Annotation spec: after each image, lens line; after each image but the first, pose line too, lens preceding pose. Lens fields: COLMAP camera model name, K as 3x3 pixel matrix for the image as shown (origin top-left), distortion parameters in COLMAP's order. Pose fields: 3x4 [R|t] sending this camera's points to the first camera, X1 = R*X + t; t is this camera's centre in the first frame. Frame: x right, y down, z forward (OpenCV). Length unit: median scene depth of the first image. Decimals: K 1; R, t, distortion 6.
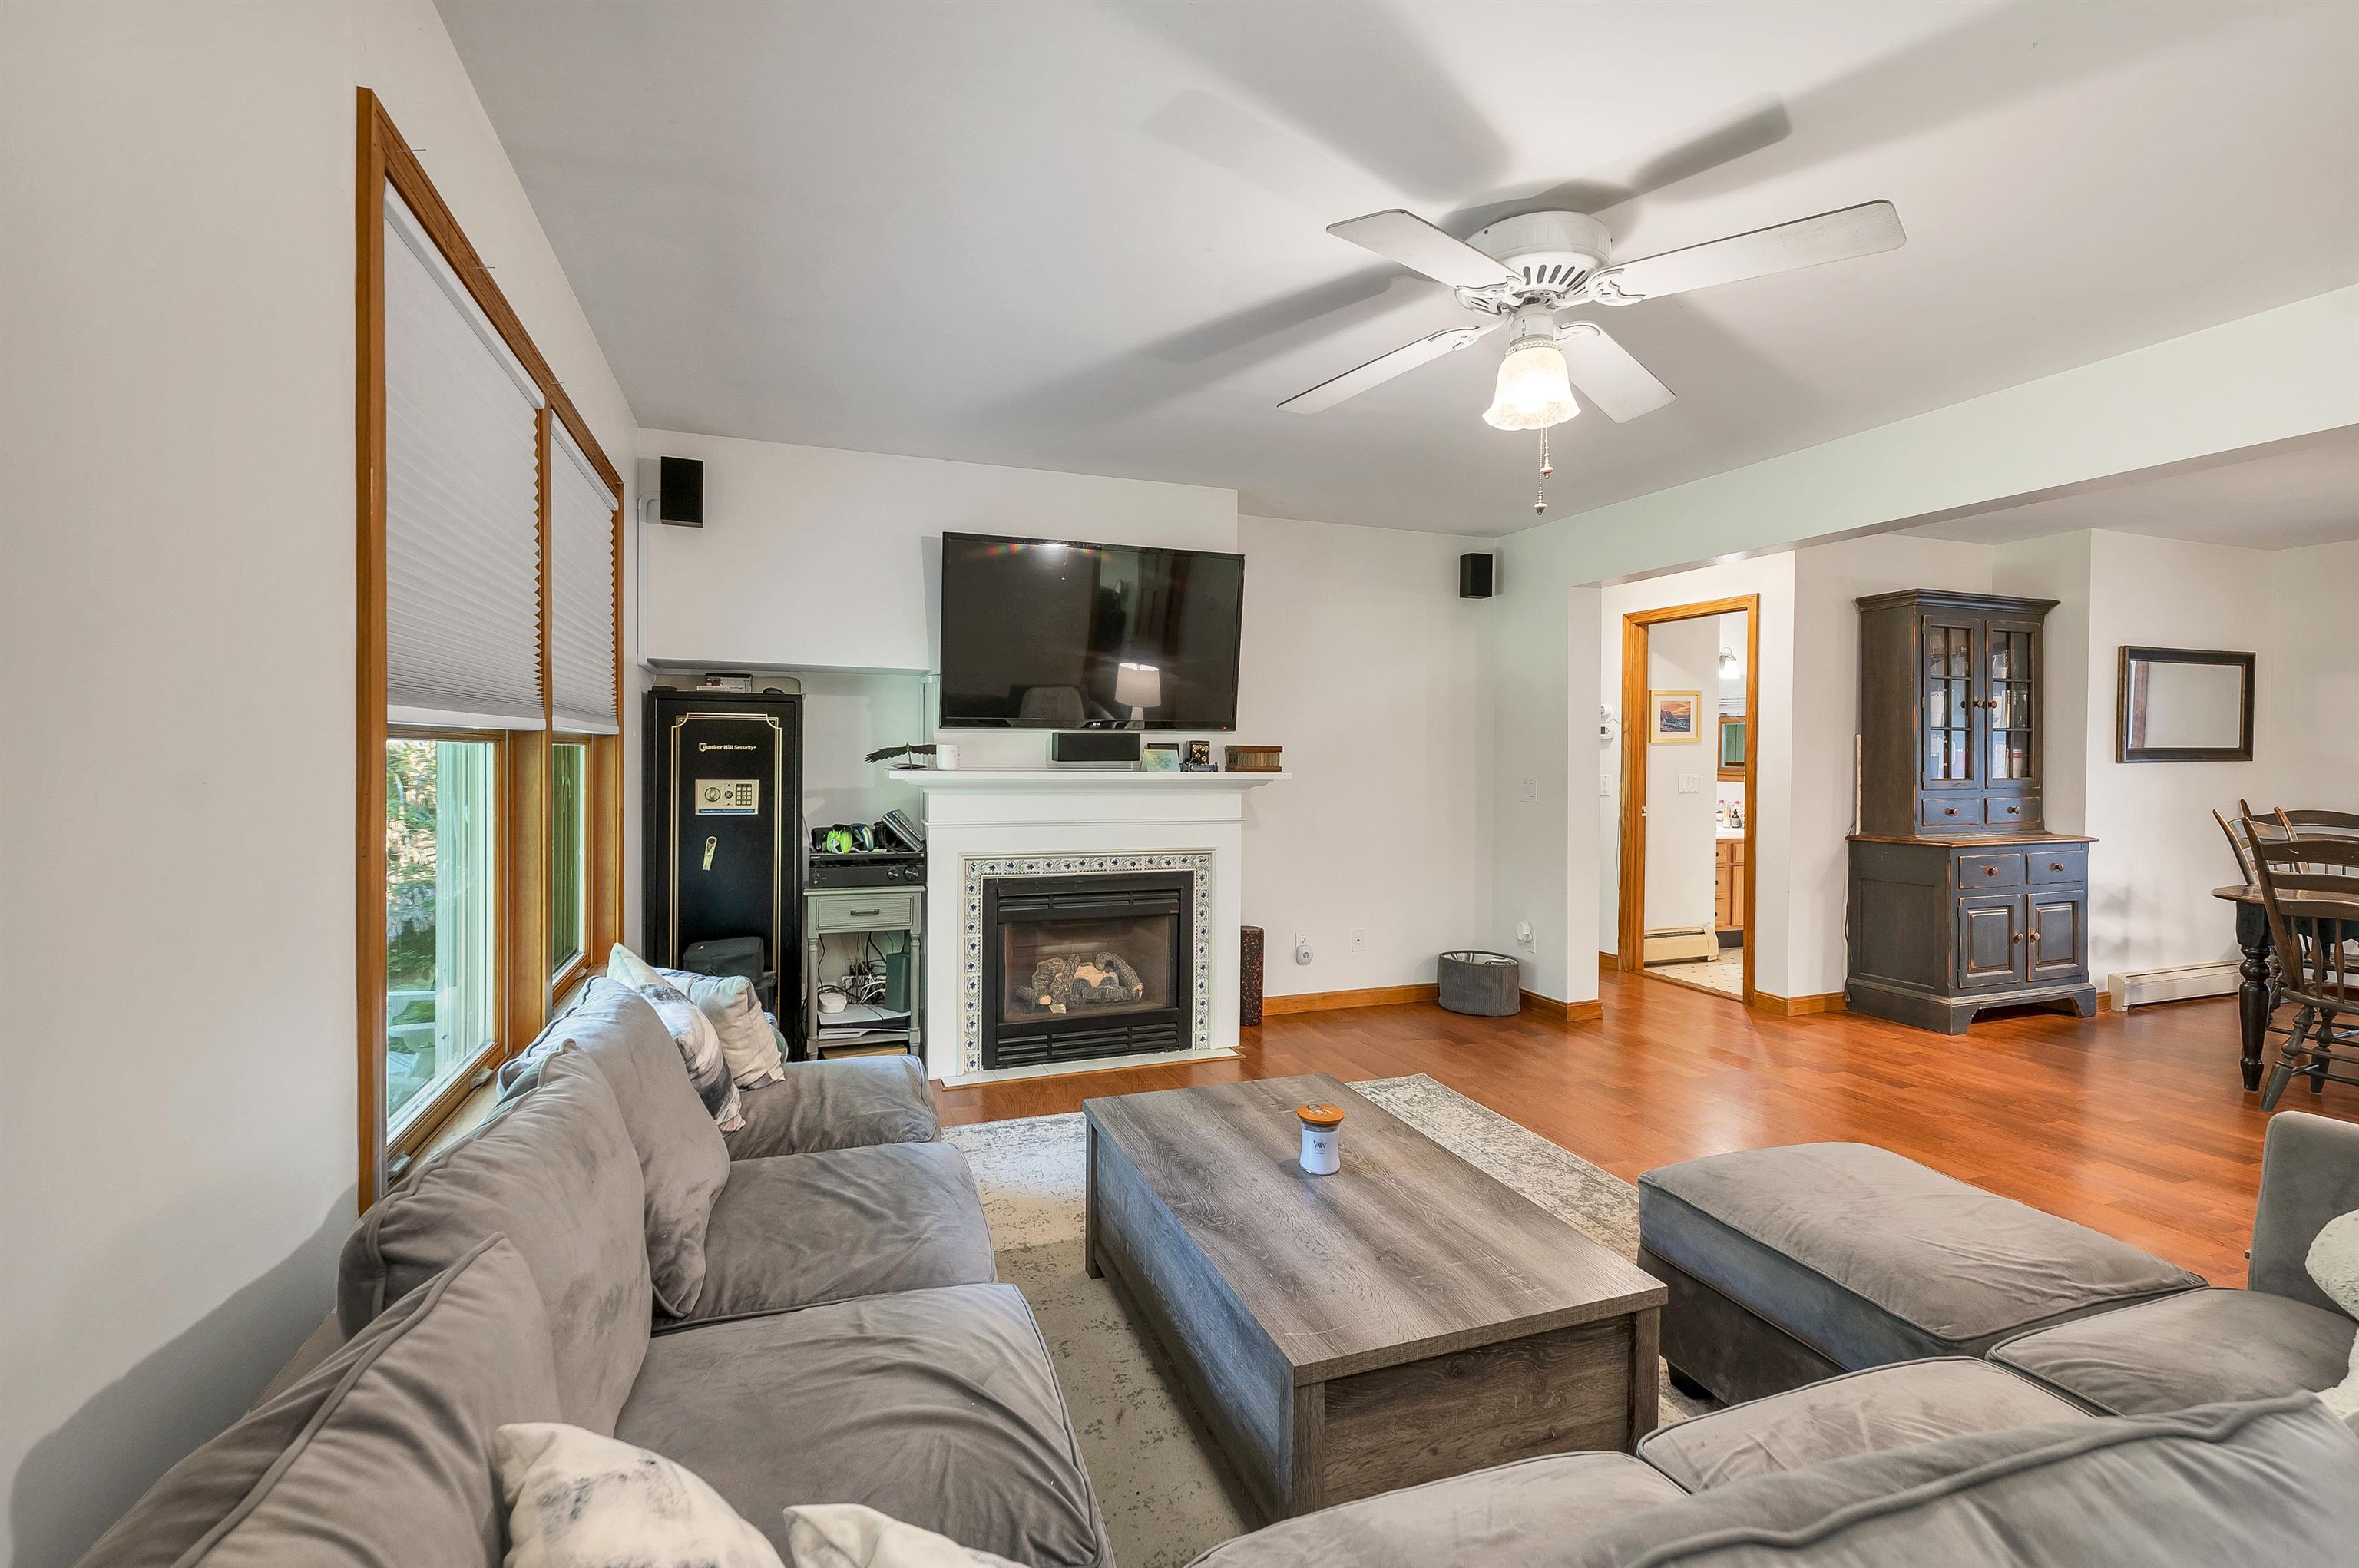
lens RADIAL K [[1018.3, 0, 1155.1], [0, 1018.3, 756.1], [0, 0, 1]] dist [0.001254, 0.000010]
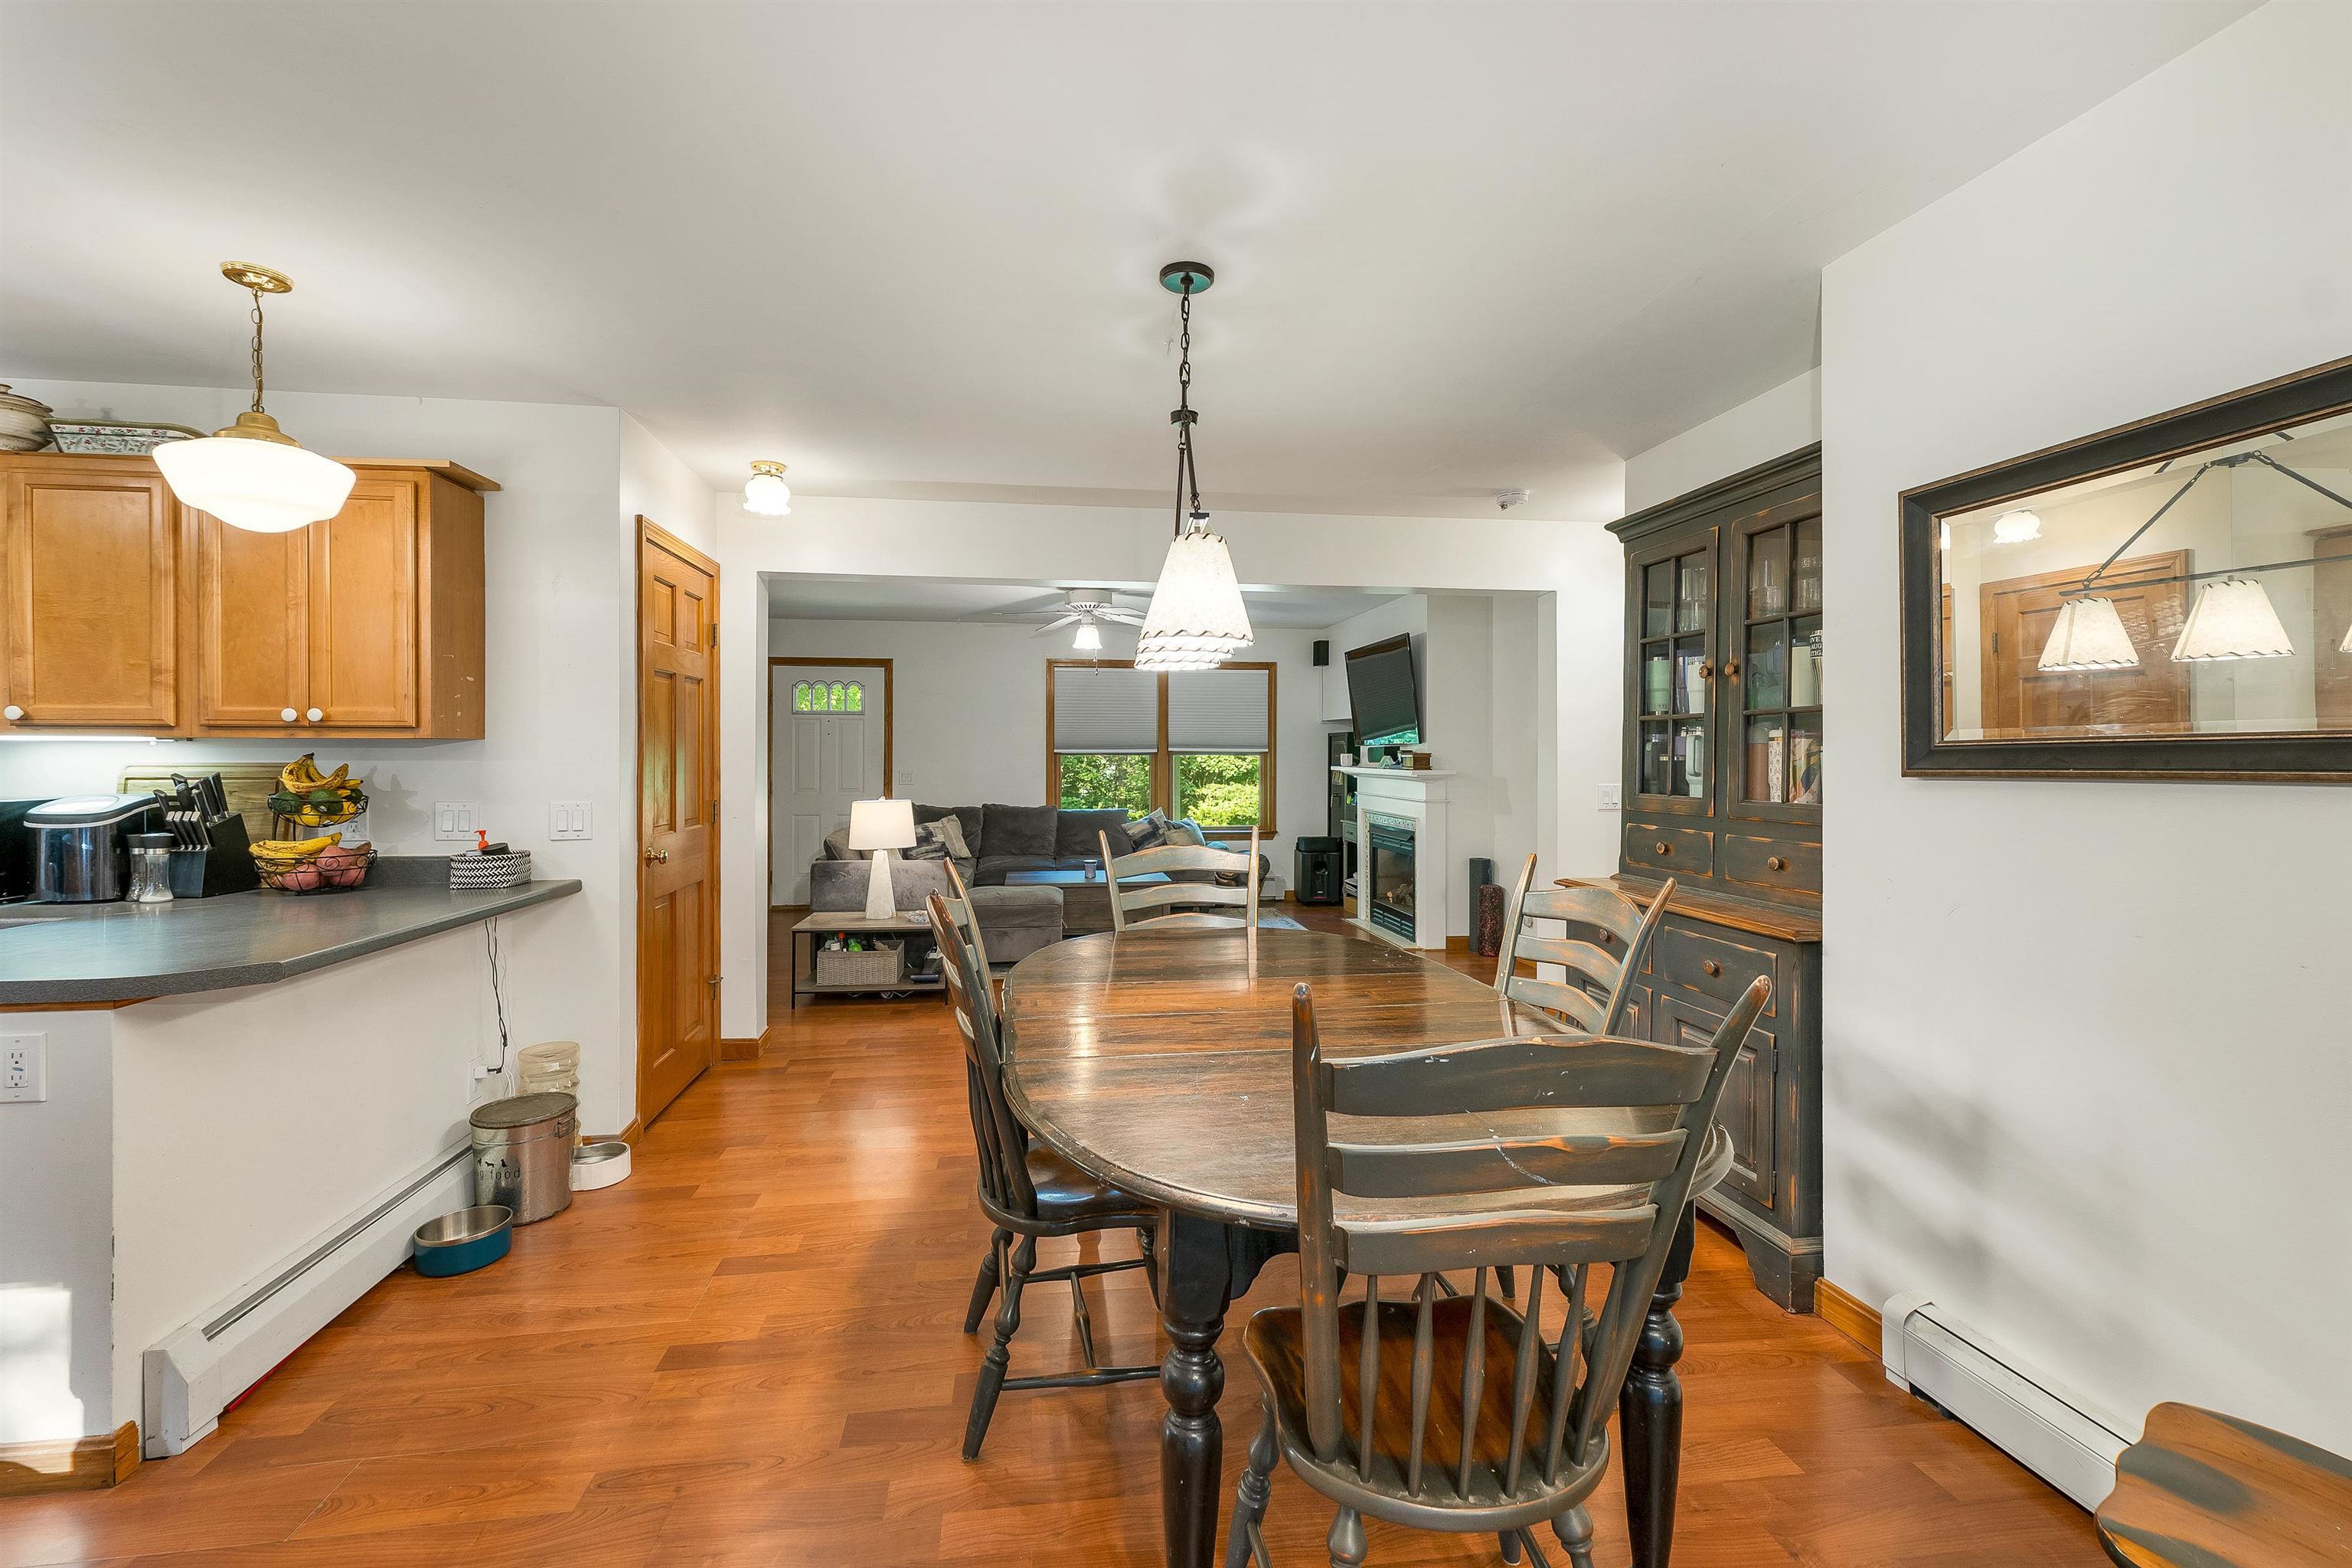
lens RADIAL K [[999.5, 0, 1163.9], [0, 999.5, 751.6], [0, 0, 1]] dist [0.003021, 0.000291]
pose [[-0.202207, -0.009259, -0.979299, 1.763048], [-0.007838, 0.999939, -0.007836, 0.002504], [0.979311, 0.006091, -0.202267, 0.994462]]
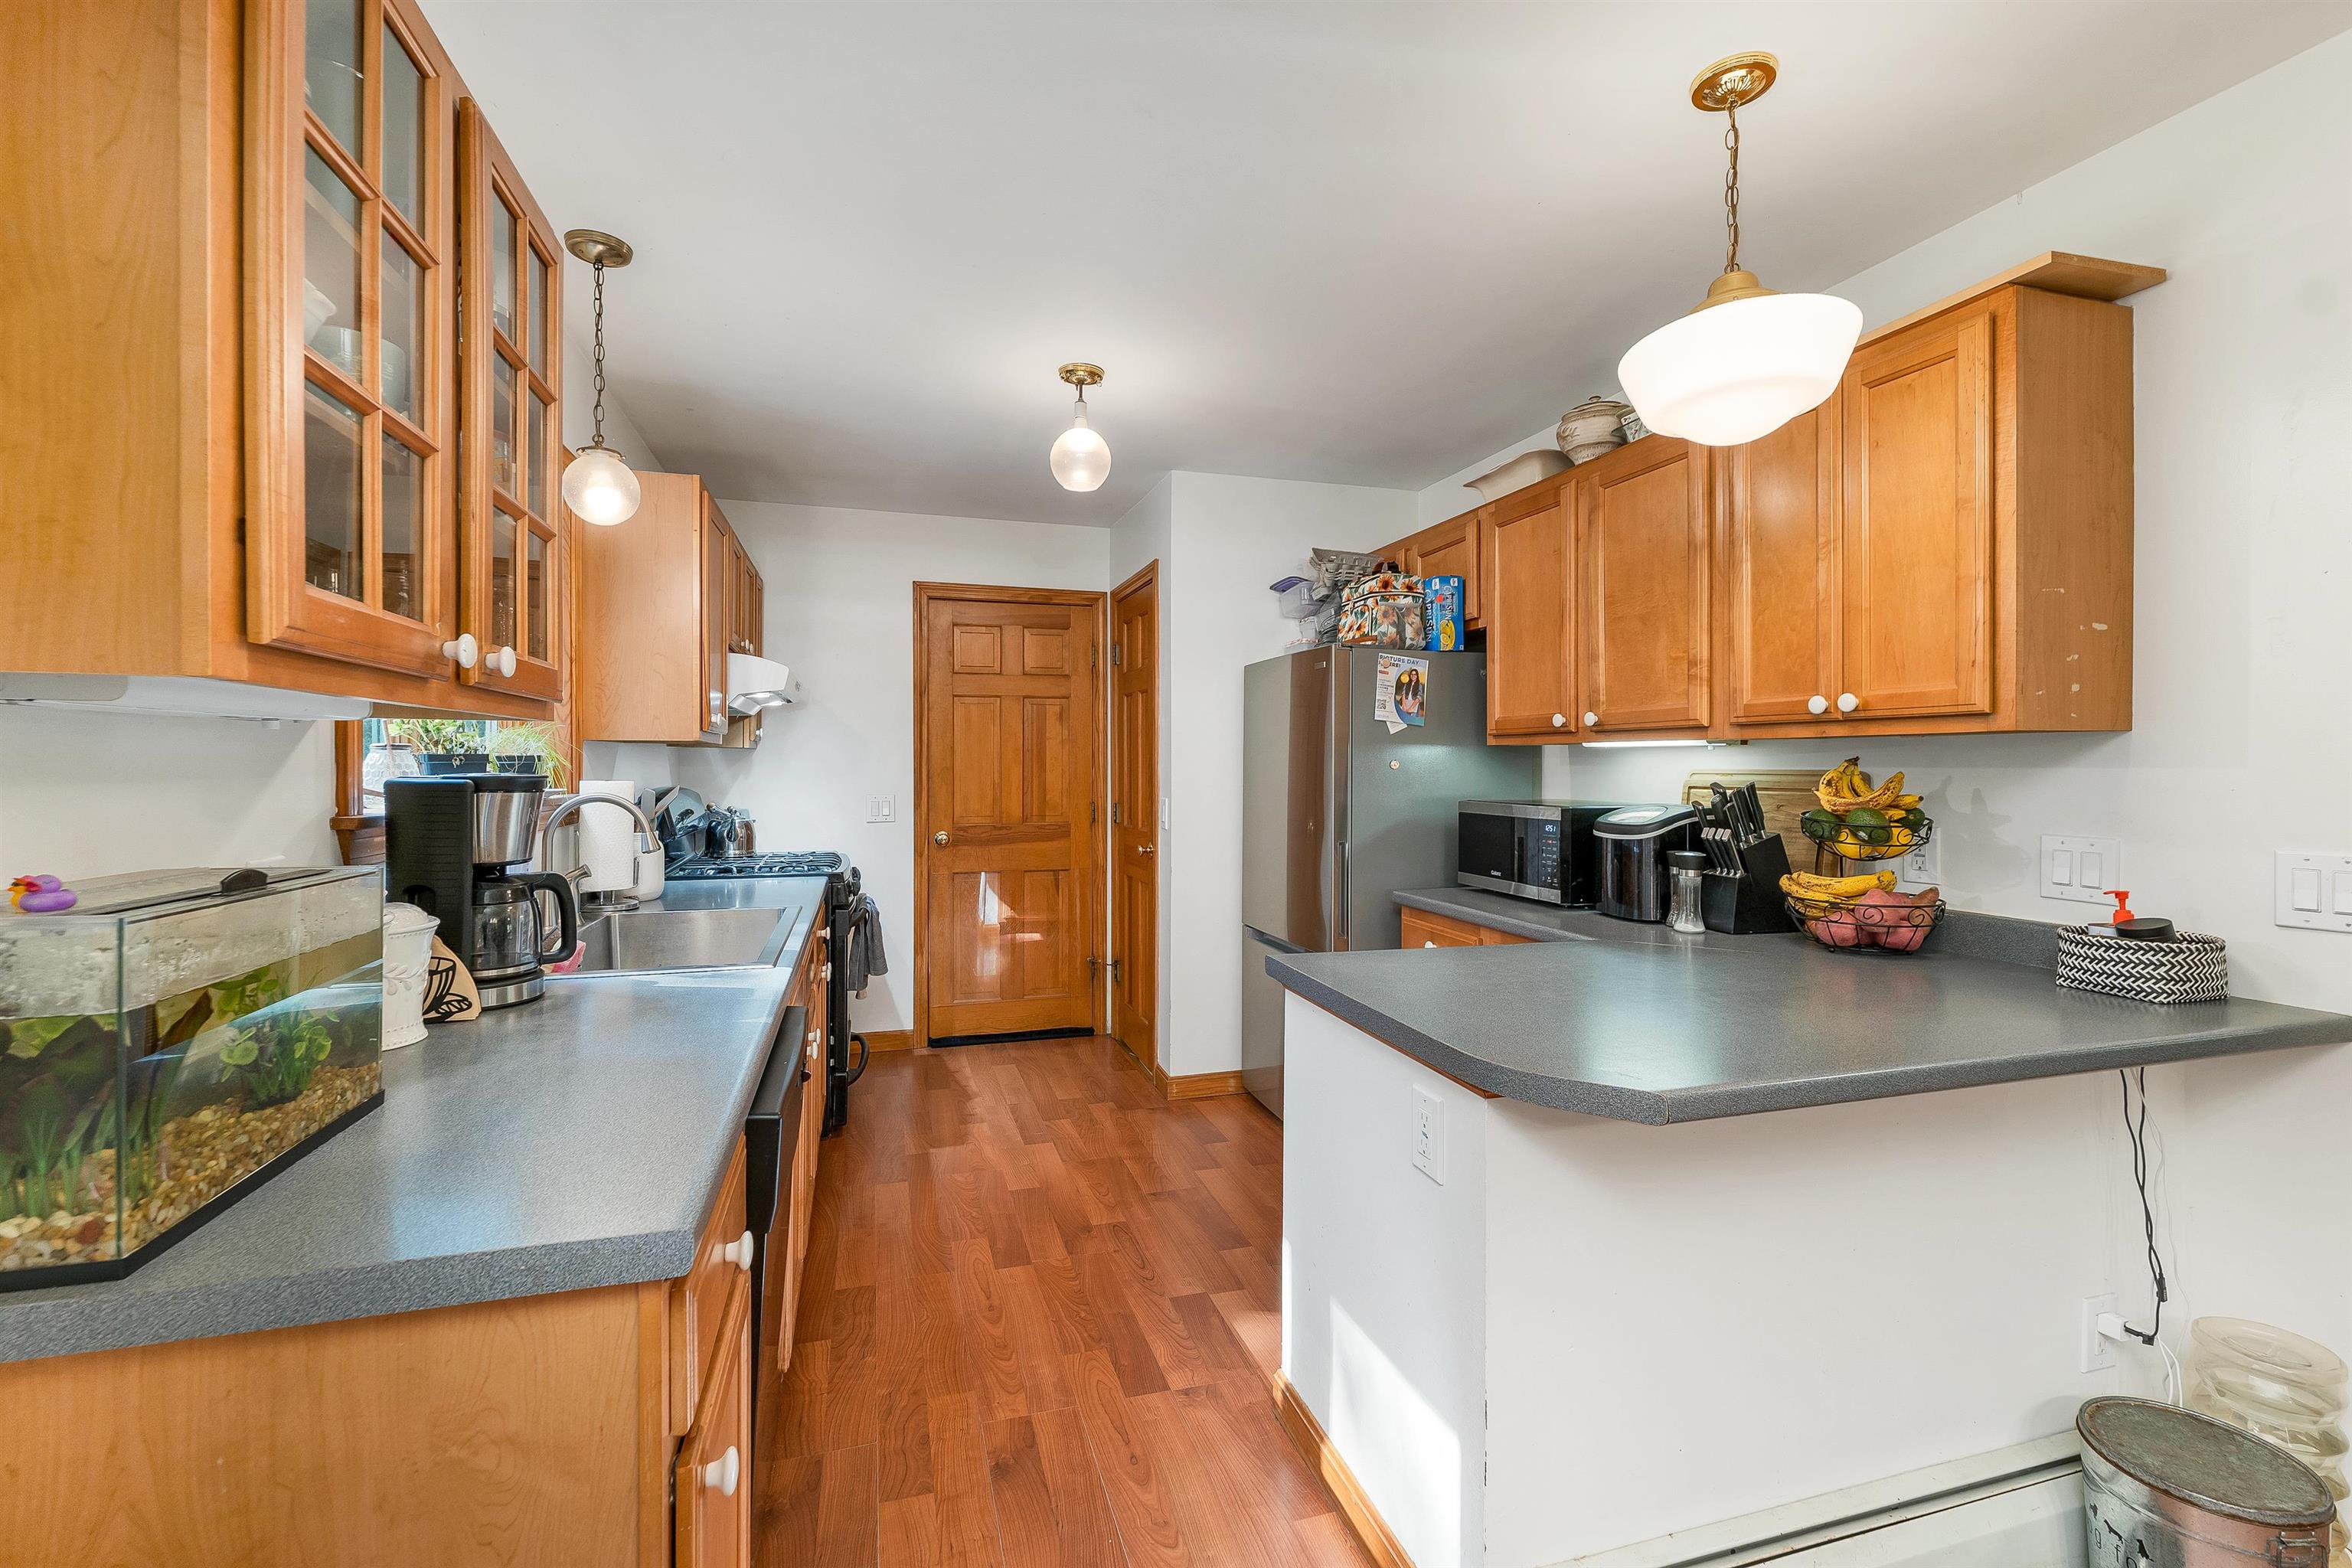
lens RADIAL K [[987.4, 0, 1166.8], [0, 987.4, 773.1], [0, 0, 1]] dist [-0.000519, -0.000091]
pose [[-0.998490, -0.004910, 0.054711, 1.511636], [-0.004195, 0.999904, 0.013169, 0.005745], [-0.054770, 0.012919, -0.998415, 0.781421]]
